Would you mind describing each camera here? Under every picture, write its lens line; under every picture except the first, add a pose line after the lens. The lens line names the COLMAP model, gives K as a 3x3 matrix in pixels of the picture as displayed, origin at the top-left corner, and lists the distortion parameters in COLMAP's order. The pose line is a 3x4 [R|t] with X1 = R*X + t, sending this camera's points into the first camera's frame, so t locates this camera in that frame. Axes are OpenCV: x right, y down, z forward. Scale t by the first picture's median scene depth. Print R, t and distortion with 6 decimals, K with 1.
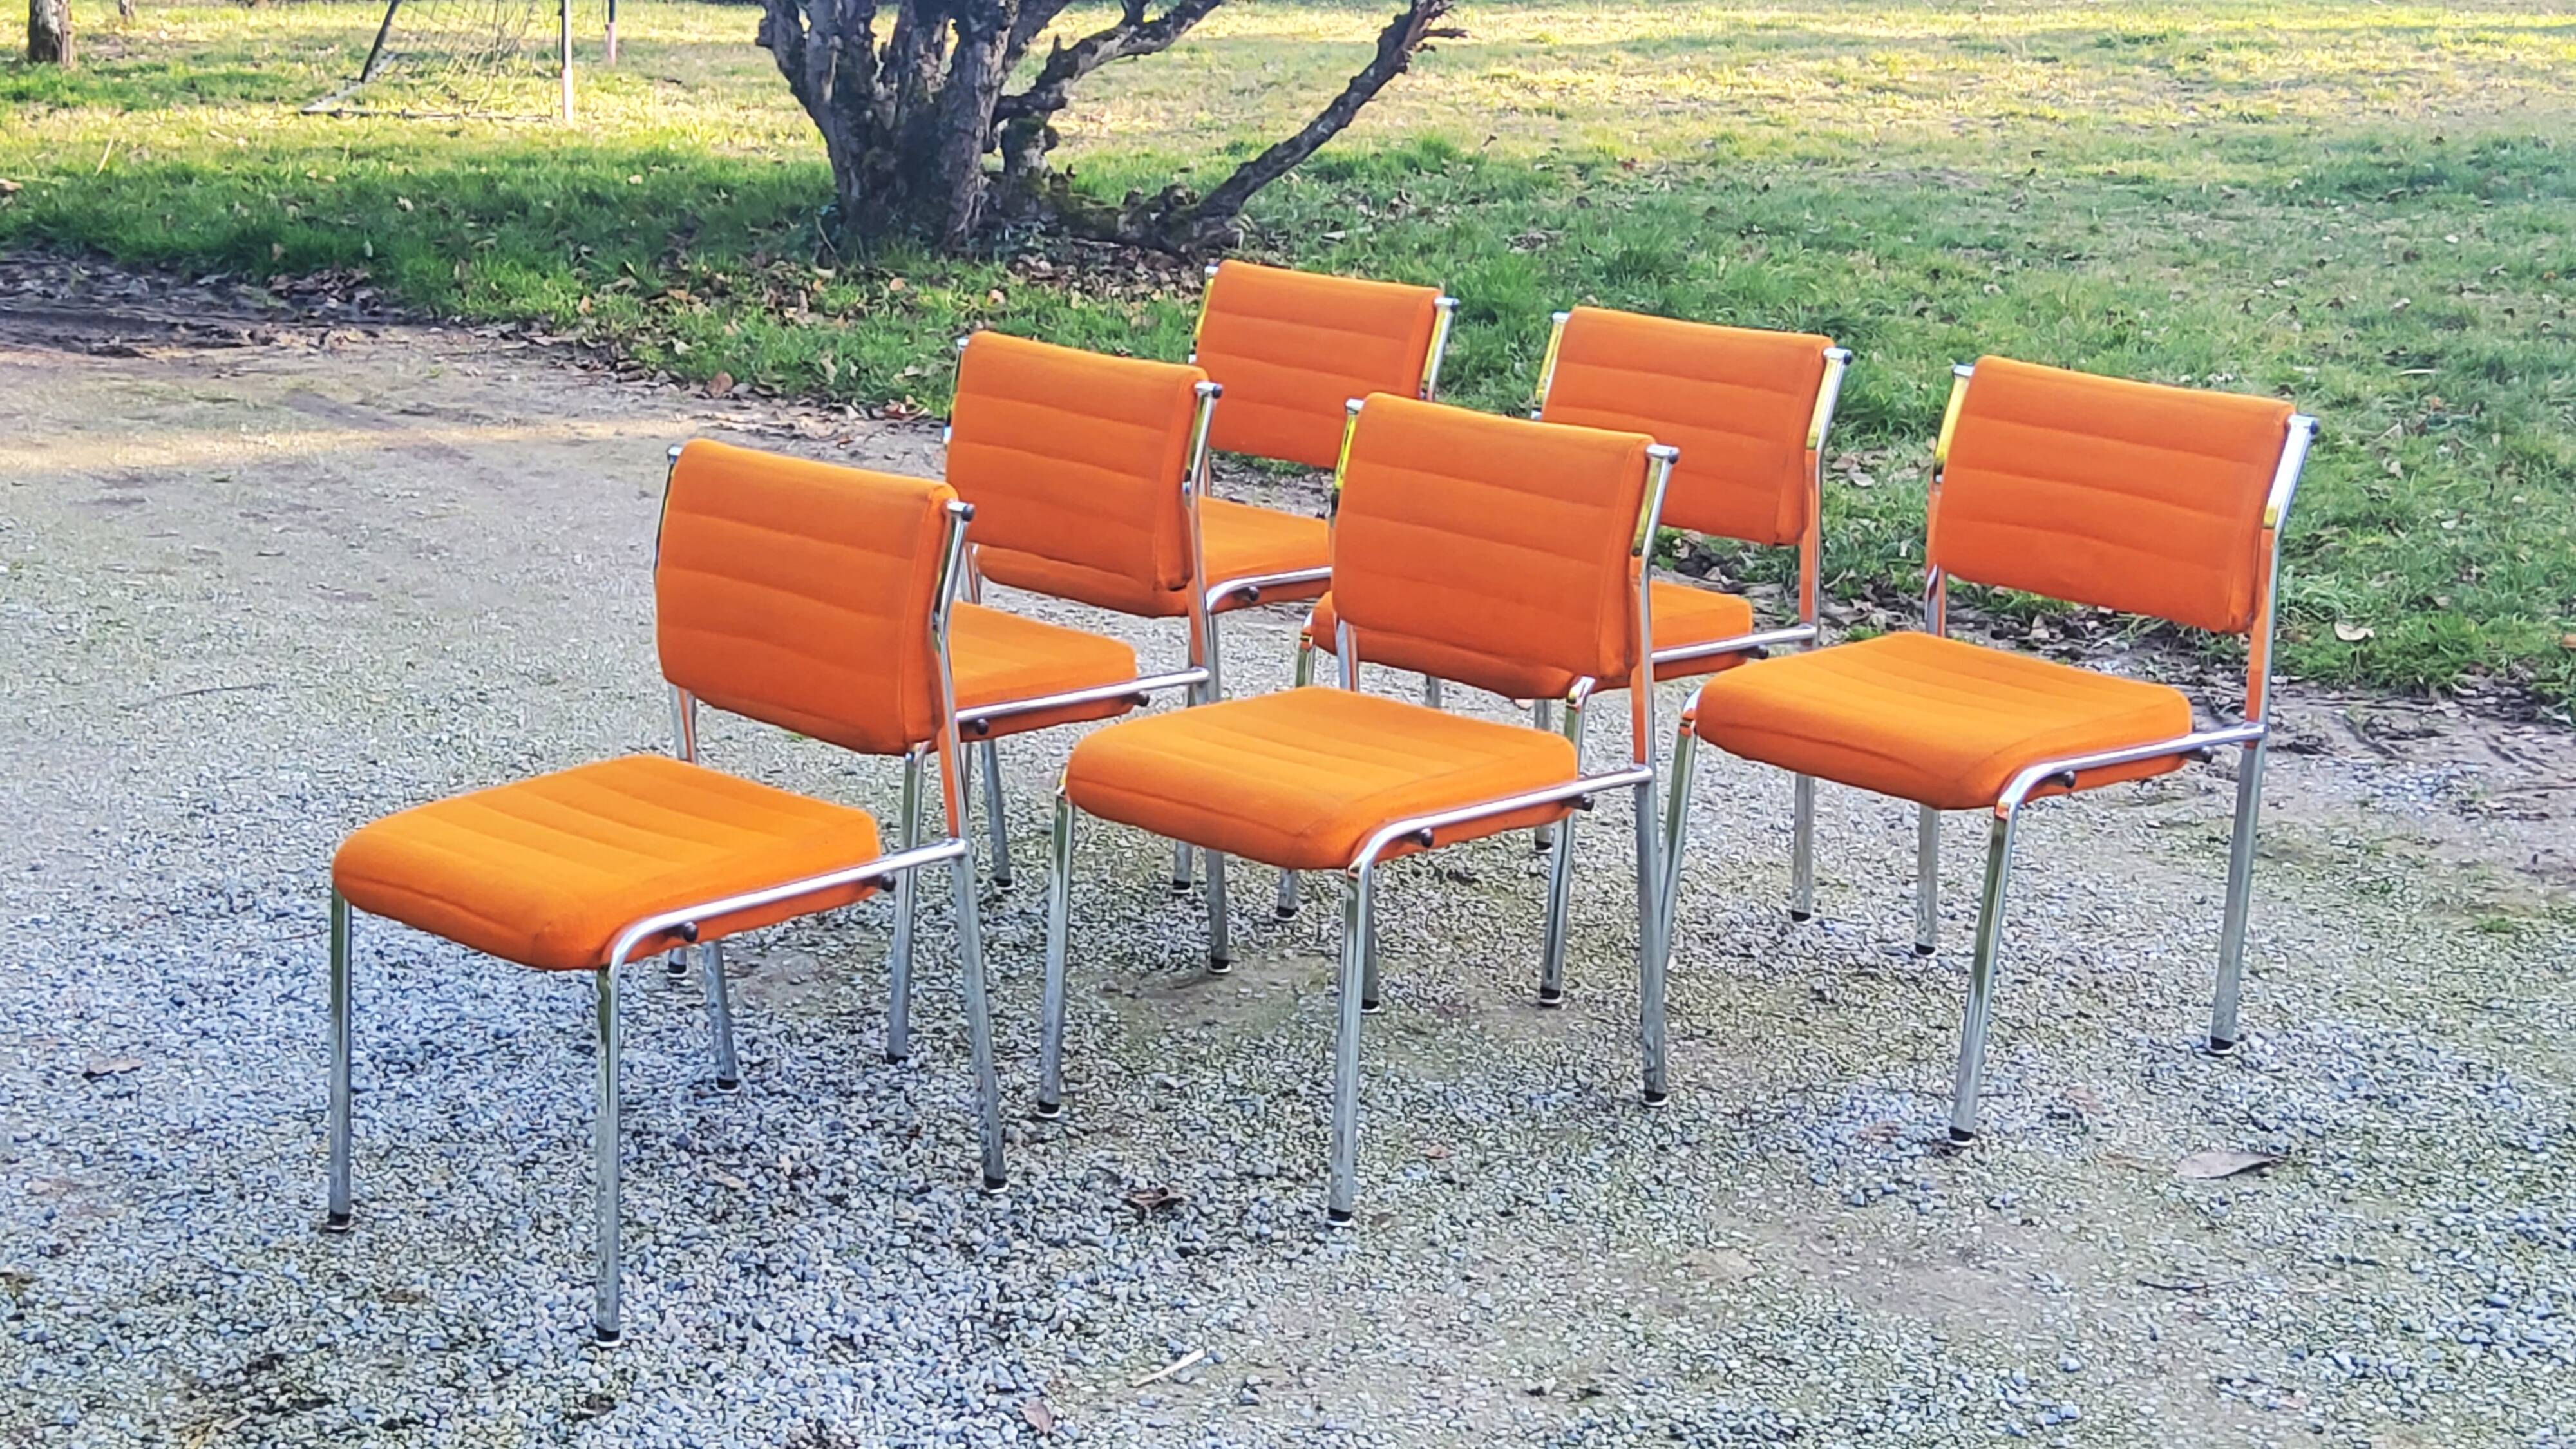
lens RADIAL K [[3816.3, 0, 1284.8], [0, 3816.3, 750.3], [0, 0, 1]] dist [0.105102, 0.000000]
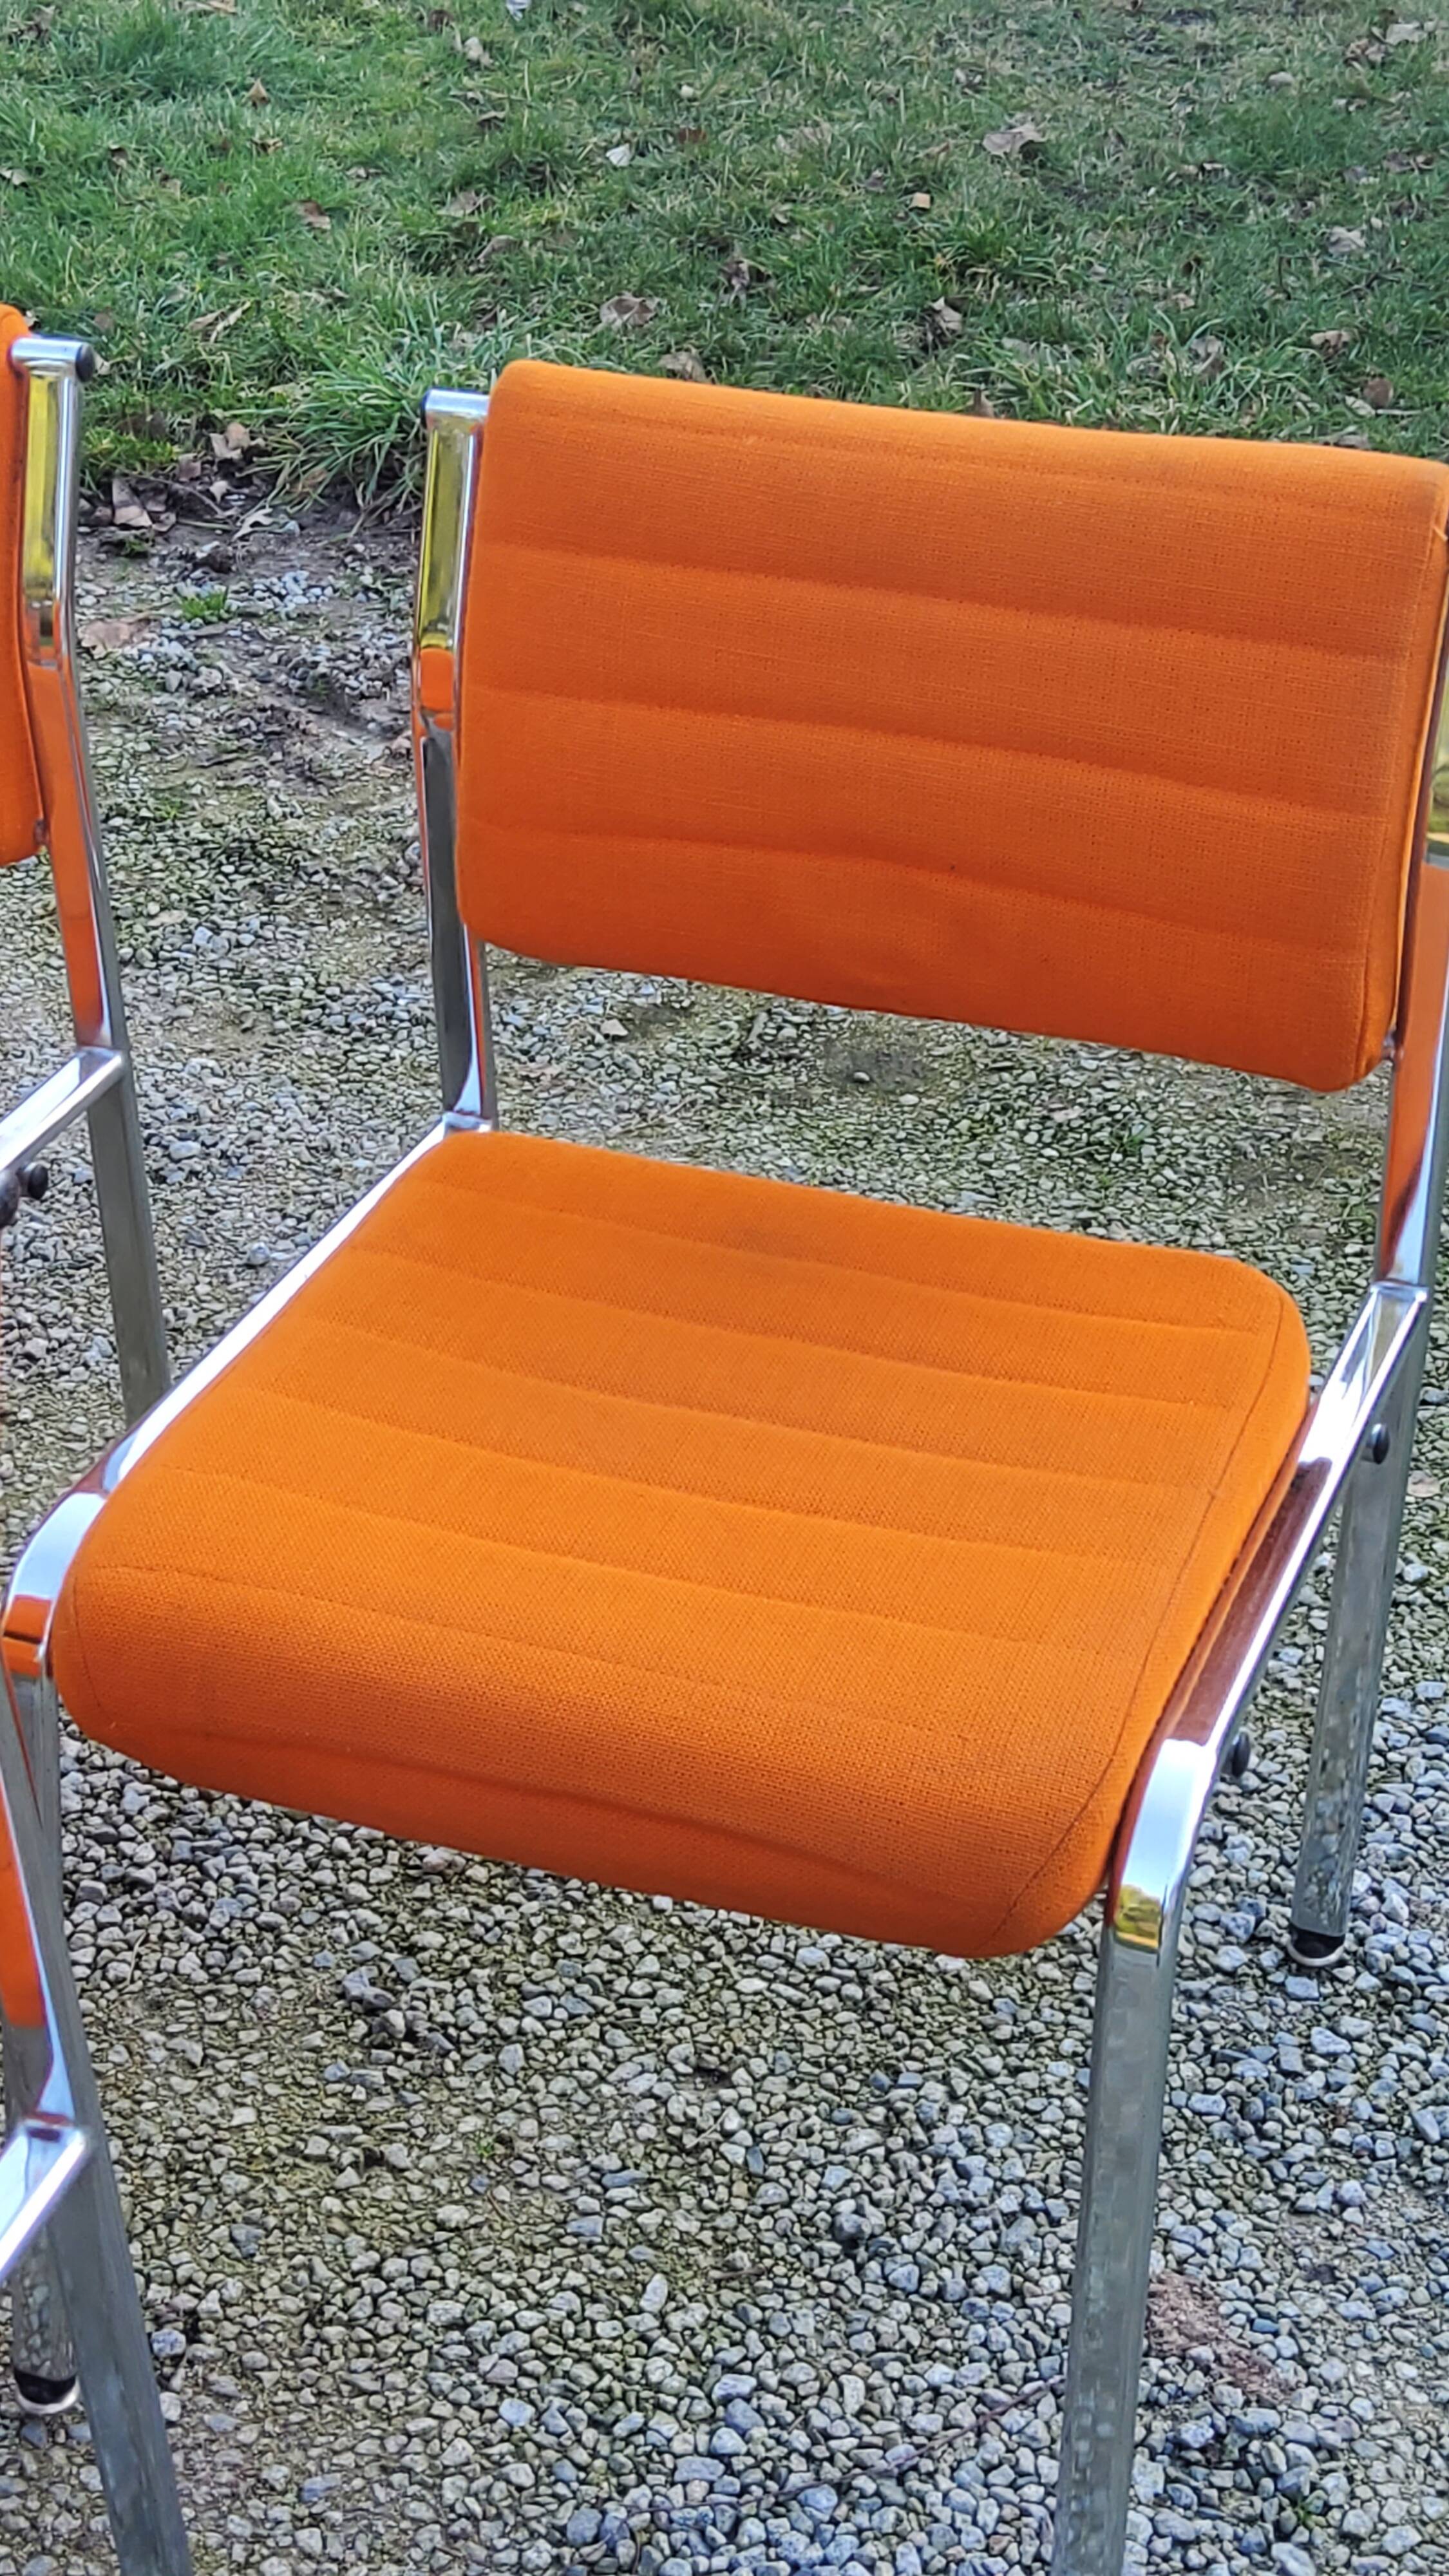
lens RADIAL K [[3816.3, 0, 722.4], [0, 3816.3, 1280.4], [0, 0, 1]] dist [0.105102, 0.000000]
pose [[0.883157, -0.259671, 0.390646, 0.033505], [0.136424, 0.938986, 0.315743, -0.133513], [-0.448800, -0.225558, 0.864698, 0.646665]]
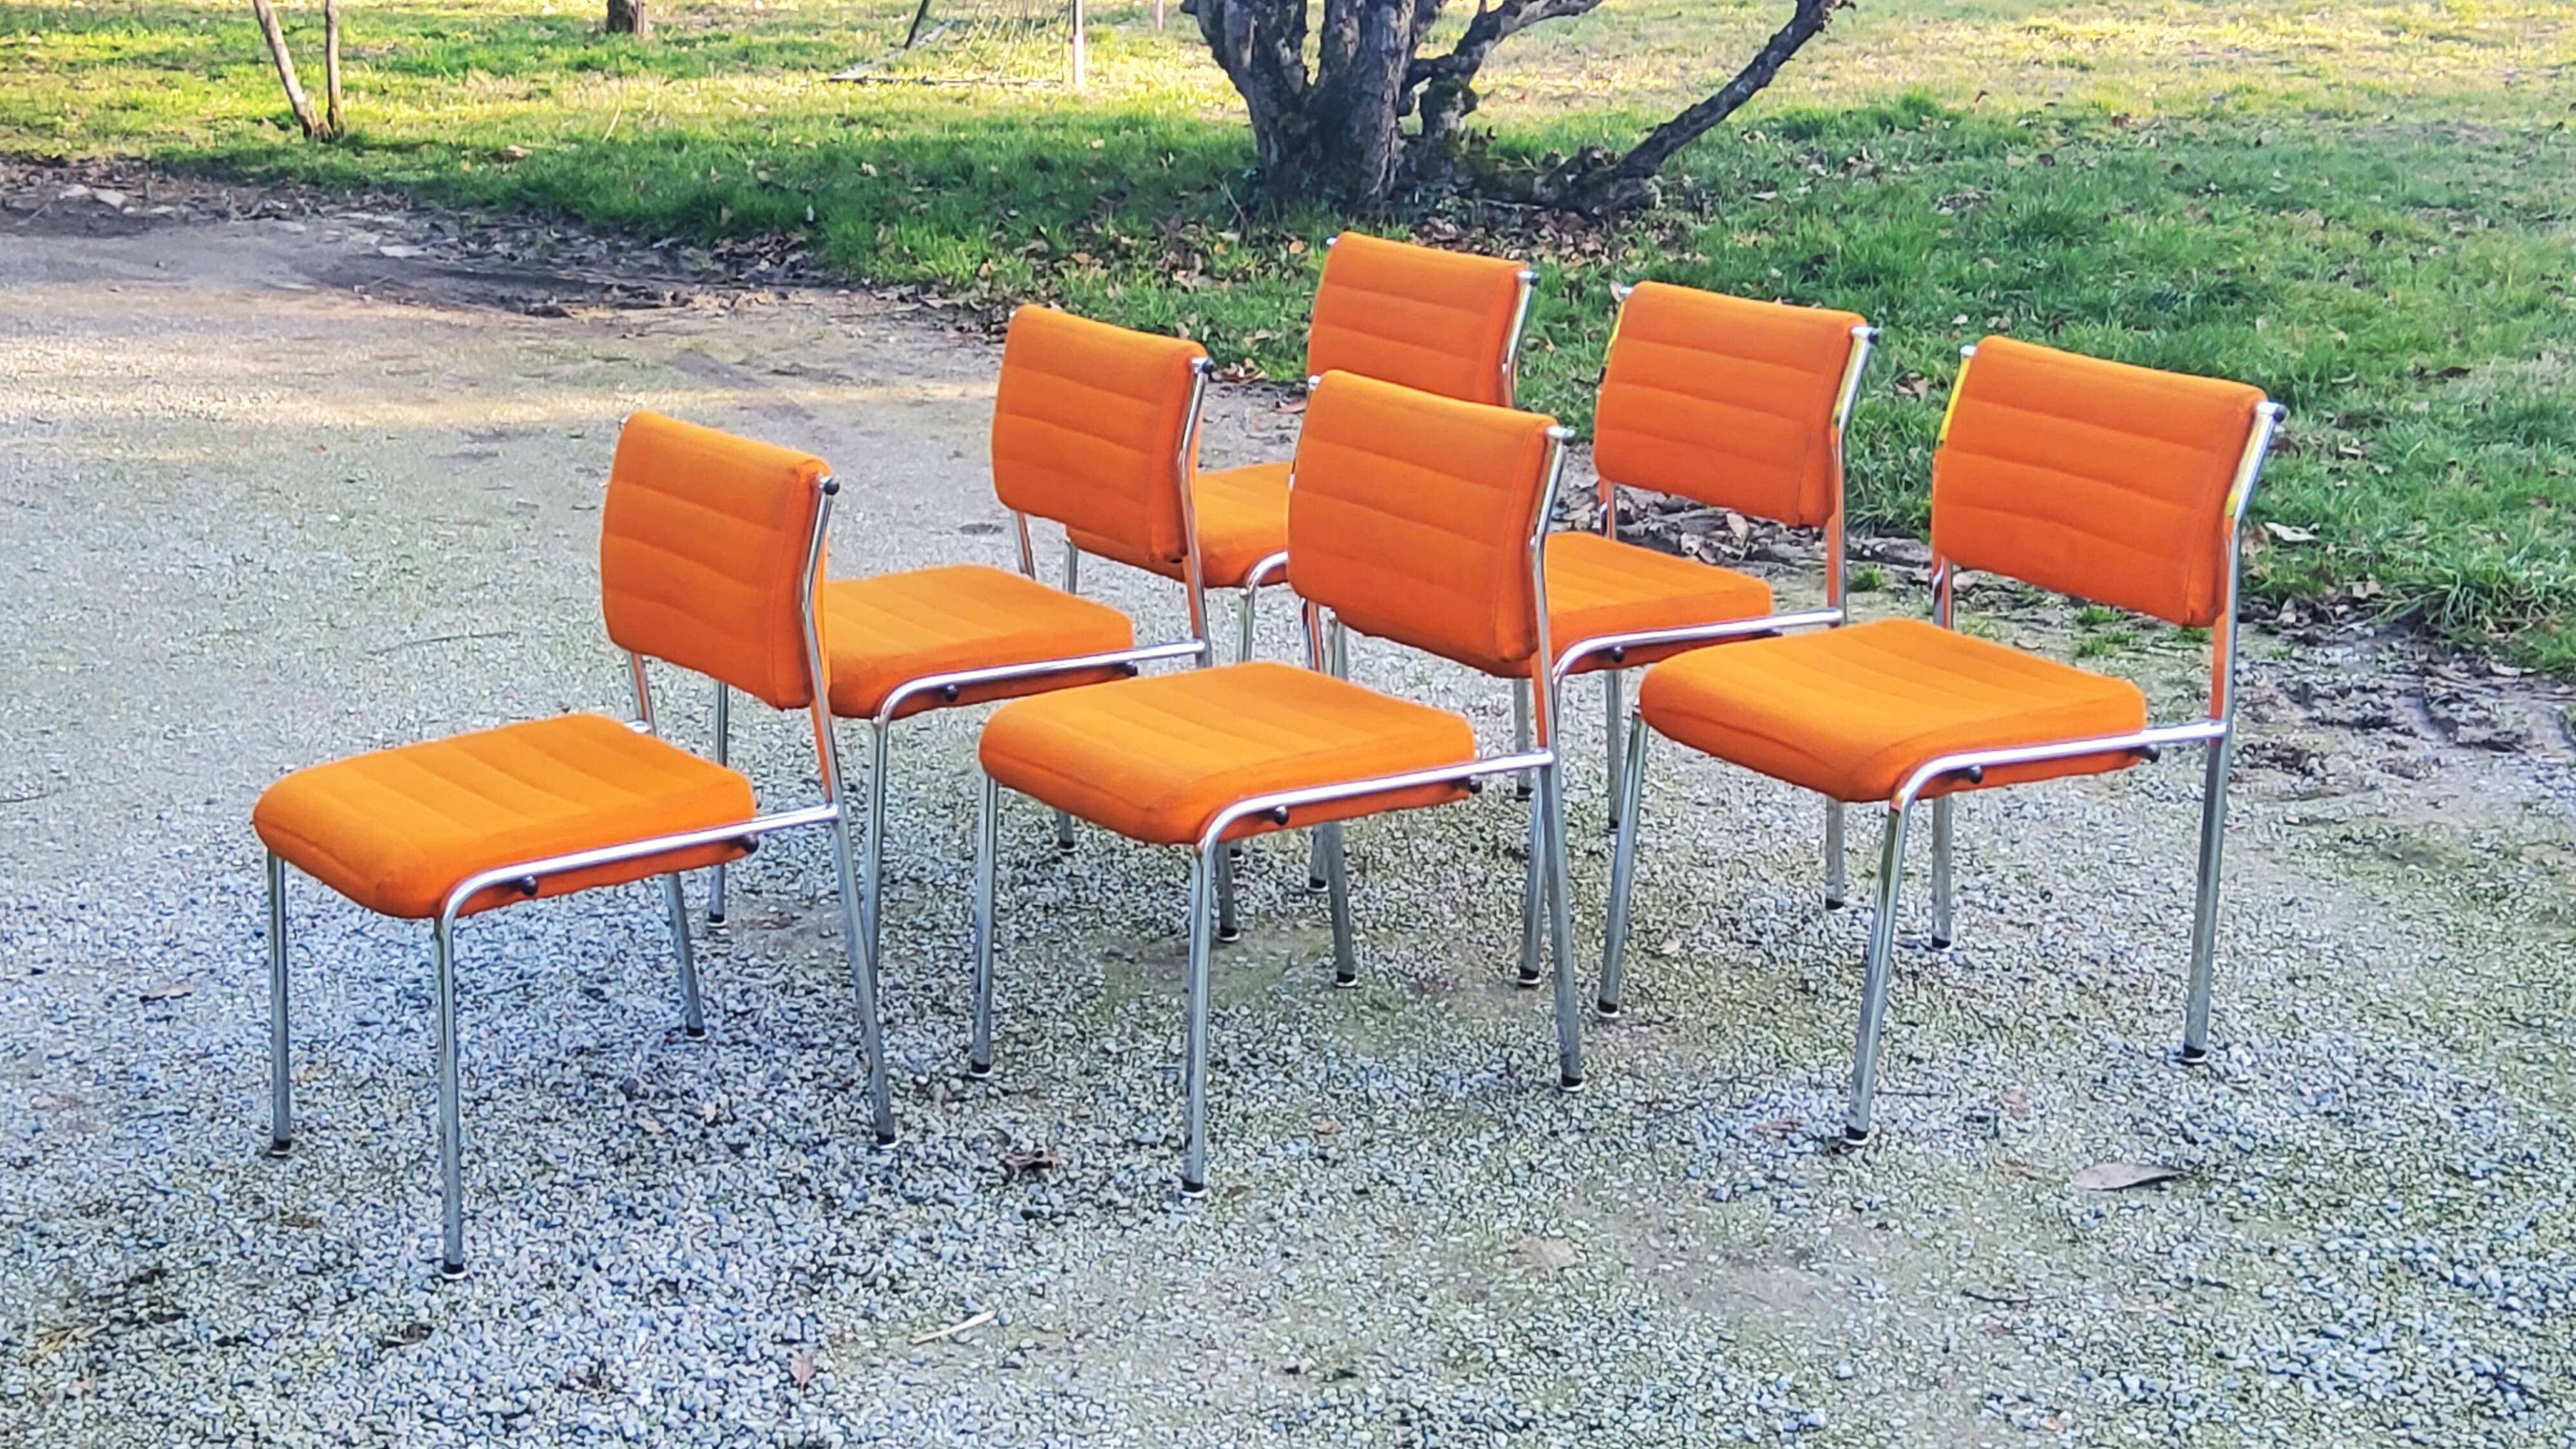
lens RADIAL K [[3816.3, 0, 1290.1], [0, 3816.3, 725.7], [0, 0, 1]] dist [0.105102, 0.000000]
pose [[0.982488, 0.025420, -0.184584, 0.189056], [-0.024263, 0.999669, 0.008524, -0.007958], [0.184739, -0.003897, 0.982780, 0.009037]]
